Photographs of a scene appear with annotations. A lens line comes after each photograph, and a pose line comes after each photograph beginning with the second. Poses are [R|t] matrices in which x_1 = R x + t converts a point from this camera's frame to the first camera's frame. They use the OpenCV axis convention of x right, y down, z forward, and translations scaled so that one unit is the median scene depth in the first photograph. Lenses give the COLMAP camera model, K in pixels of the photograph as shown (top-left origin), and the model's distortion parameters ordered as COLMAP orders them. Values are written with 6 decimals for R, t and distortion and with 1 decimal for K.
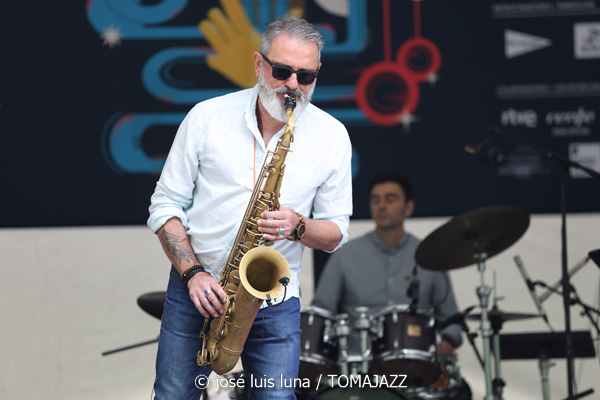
lens RADIAL K [[3013.8, 0, 300.0], [0, 3013.8, 200.0], [0, 0, 1]] dist [1.128011, -12.765870]
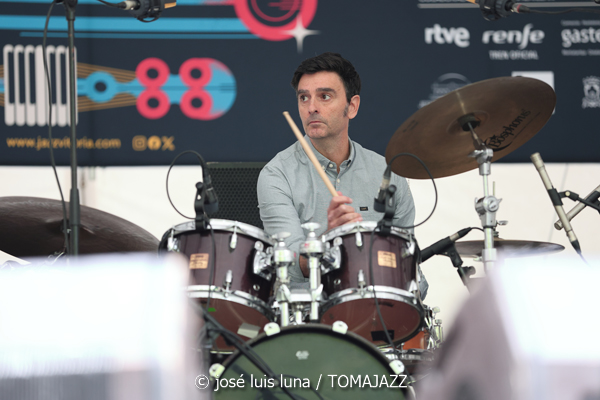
lens RADIAL K [[3013.8, 0, 300.0], [0, 3013.8, 200.0], [0, 0, 1]] dist [1.128011, -12.765870]
pose [[0.995715, 0.022544, 0.089687, -0.042406], [-0.019853, 0.999329, -0.030781, 0.051045], [-0.090321, 0.028868, 0.995494, 0.327876]]
